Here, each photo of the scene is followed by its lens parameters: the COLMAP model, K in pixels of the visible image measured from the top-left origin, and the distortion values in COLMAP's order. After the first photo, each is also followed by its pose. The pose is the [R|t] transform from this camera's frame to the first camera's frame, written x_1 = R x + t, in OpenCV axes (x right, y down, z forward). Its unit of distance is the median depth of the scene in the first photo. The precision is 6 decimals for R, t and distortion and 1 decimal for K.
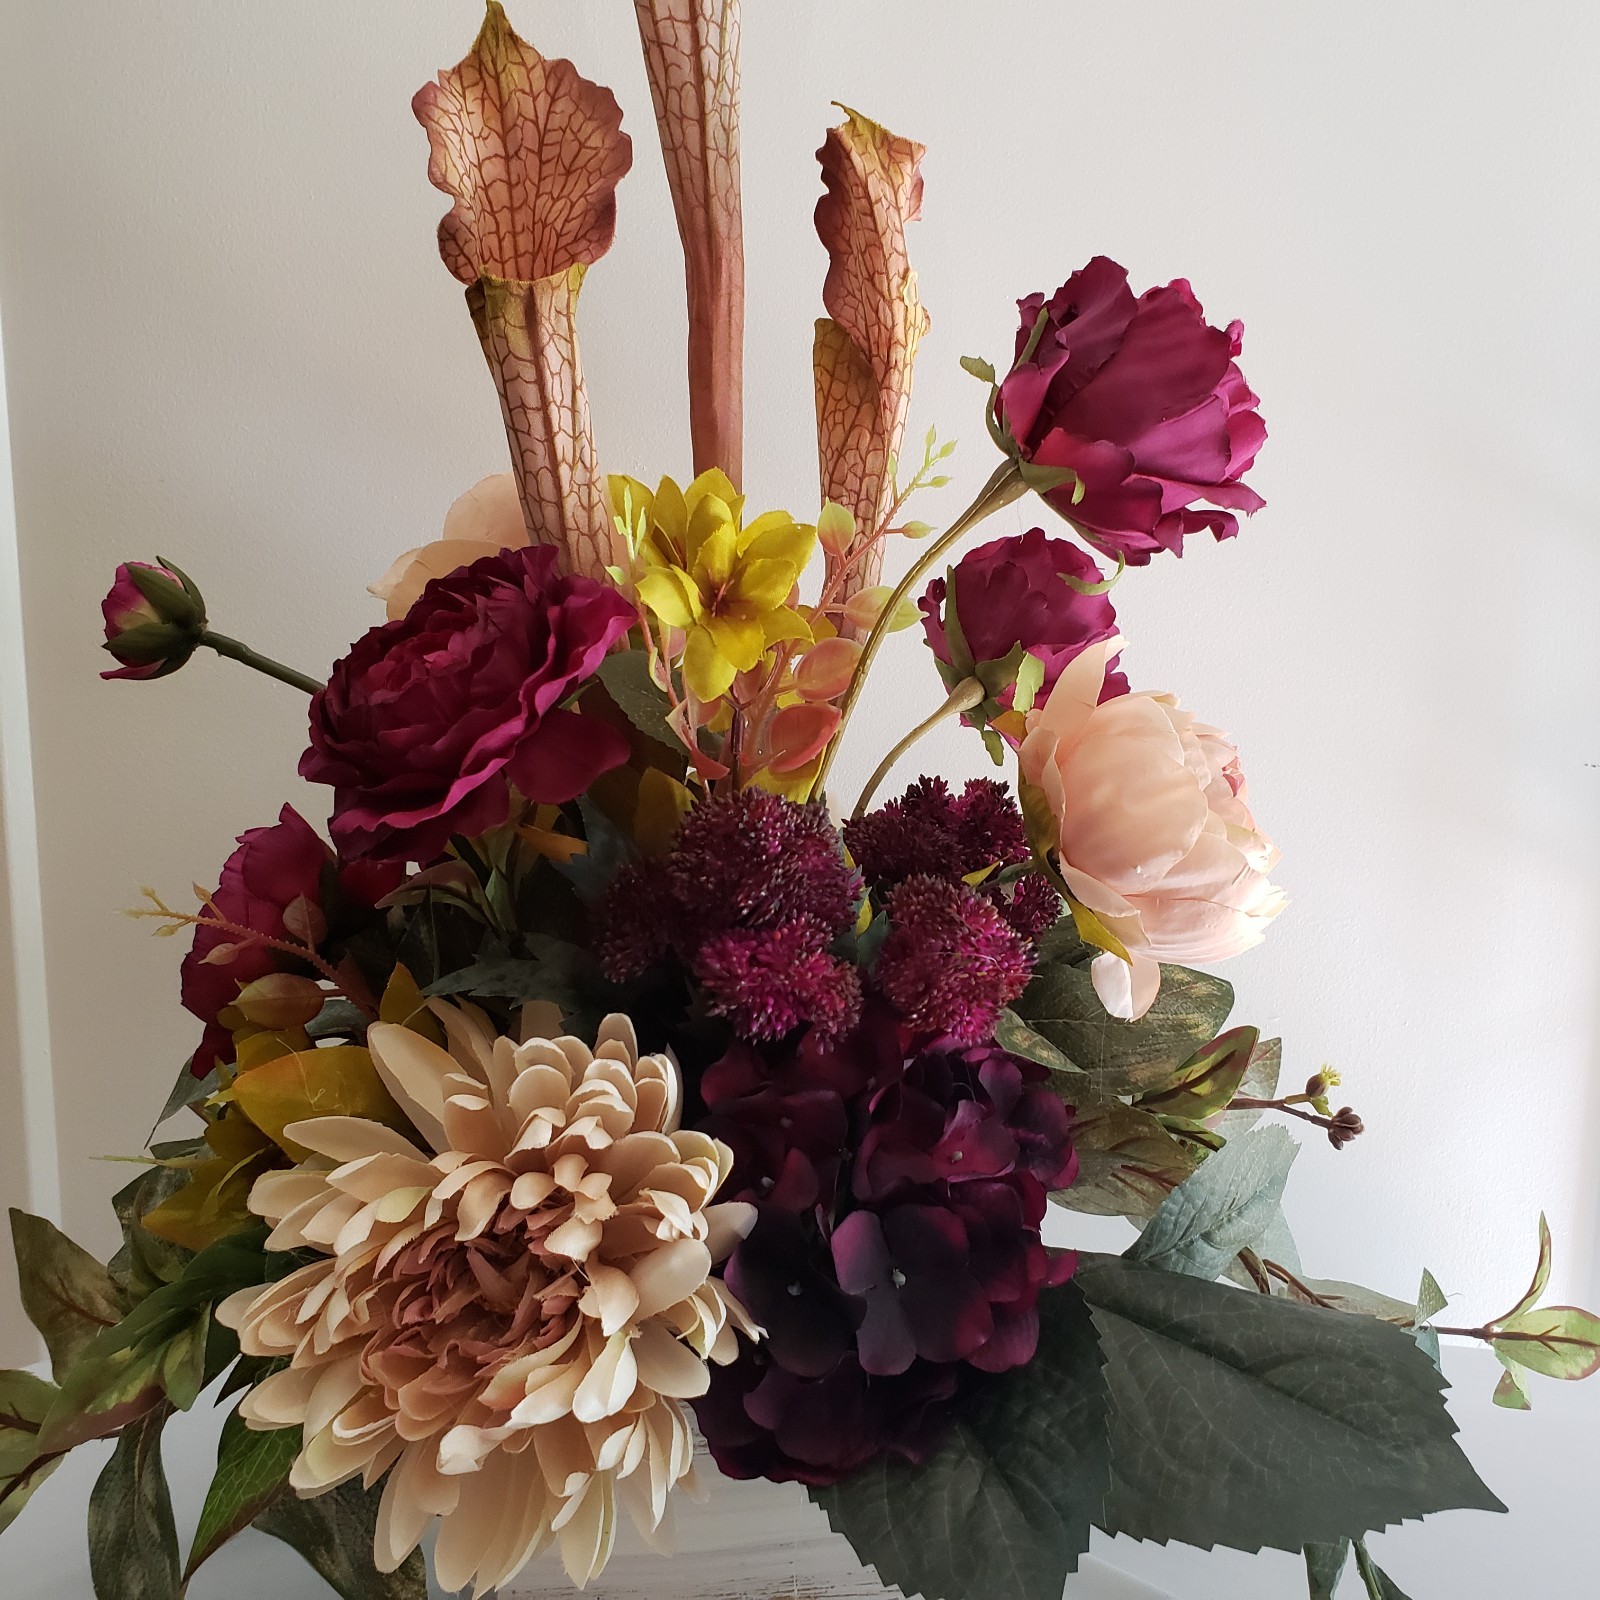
lens RADIAL K [[1938.3, 0, 852.3], [0, 1938.3, 759.5], [0, 0, 1]] dist [0.168685, -0.467841]
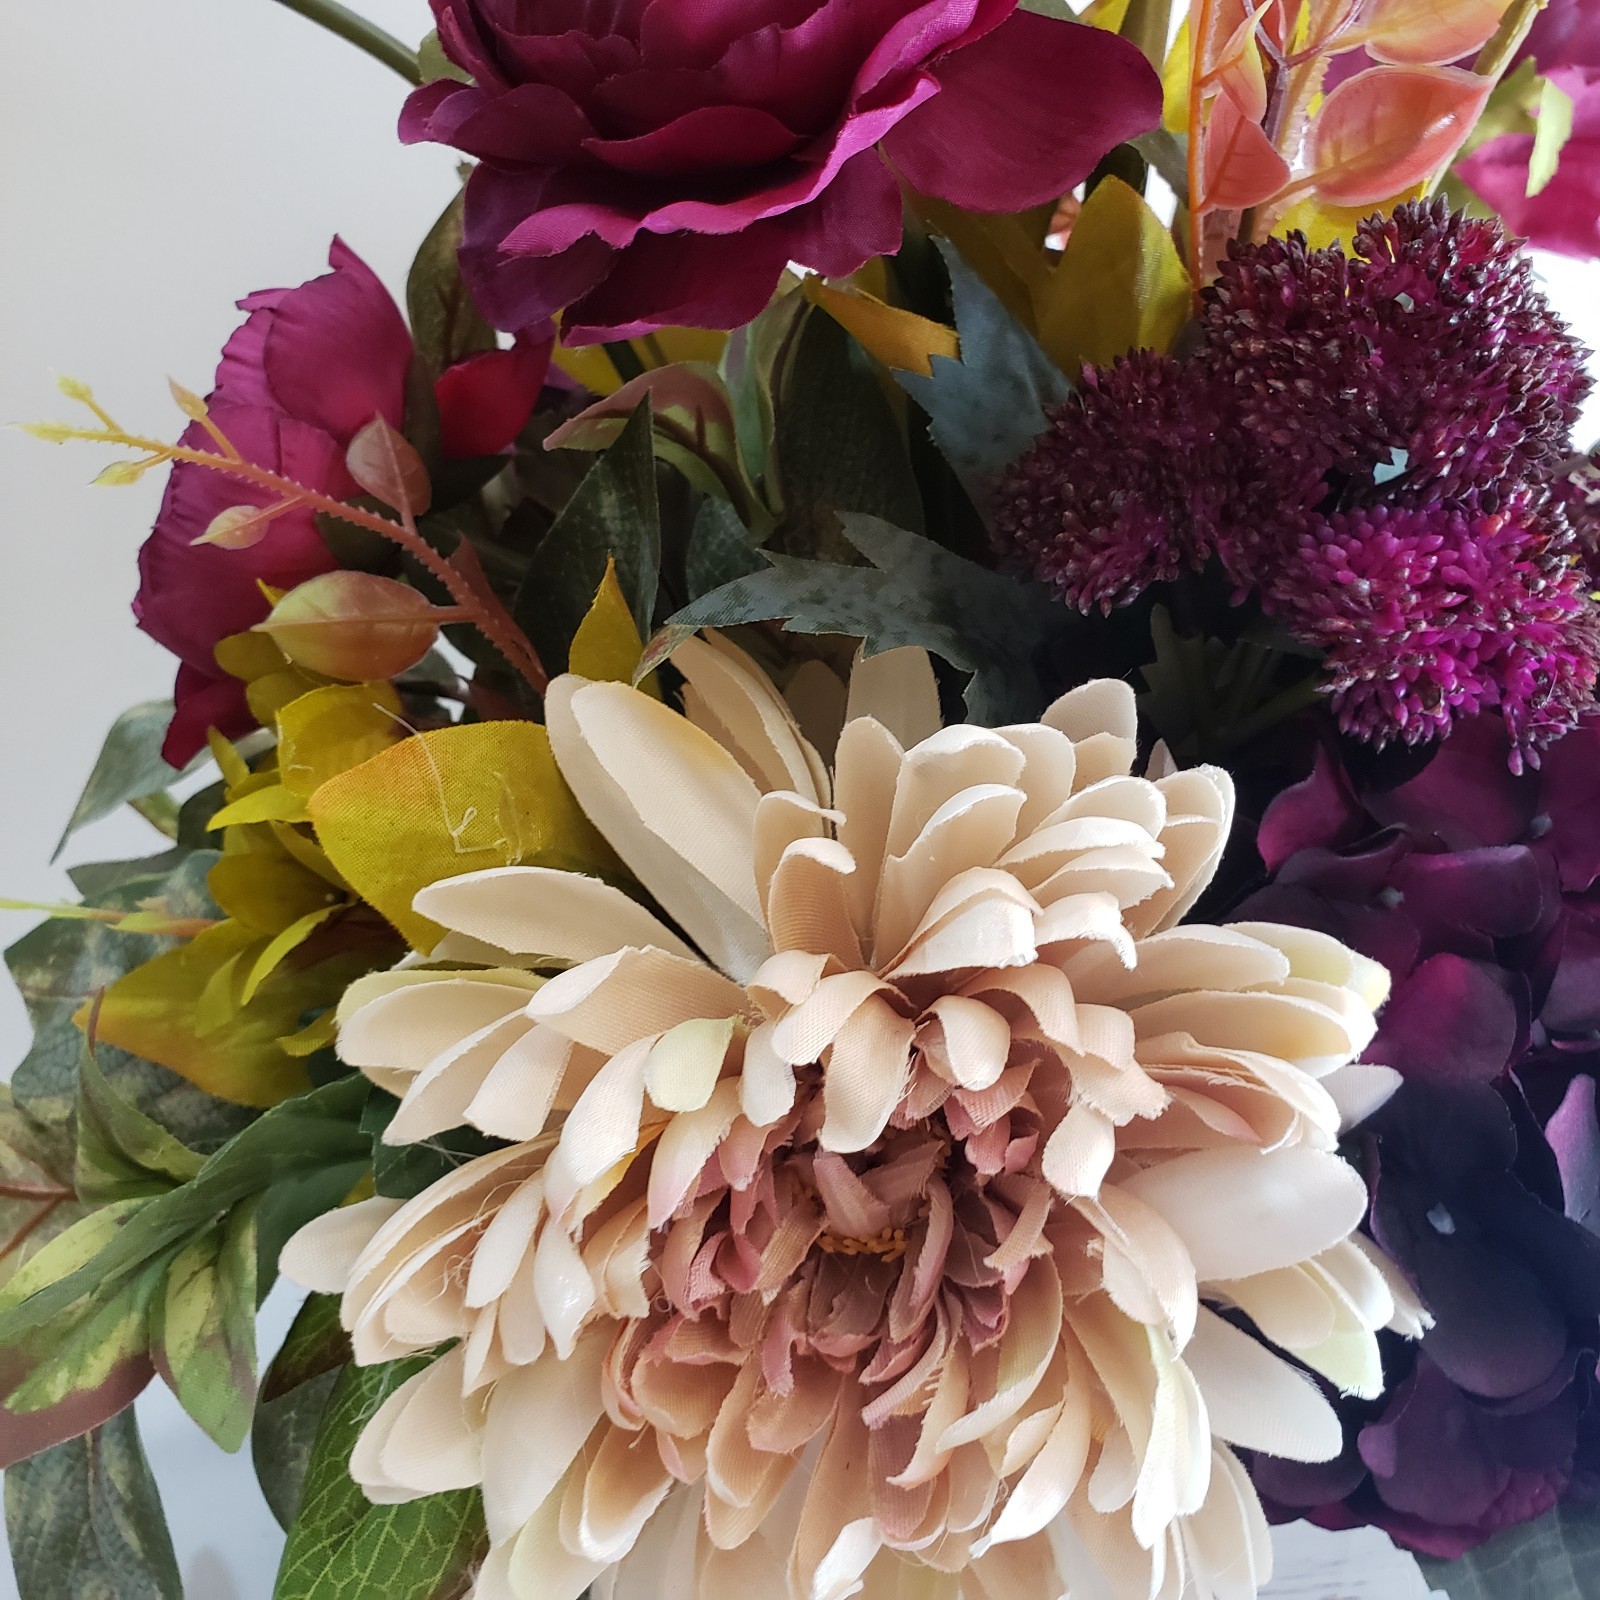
lens RADIAL K [[1872.5, 0, 863.7], [0, 1872.5, 798.1], [0, 0, 1]] dist [0.135981, -0.488379]
pose [[0.994113, 0.020907, 0.106315, -0.220819], [-0.042302, 0.978226, 0.203187, 0.064873], [-0.099752, -0.206488, 0.973351, 0.529744]]
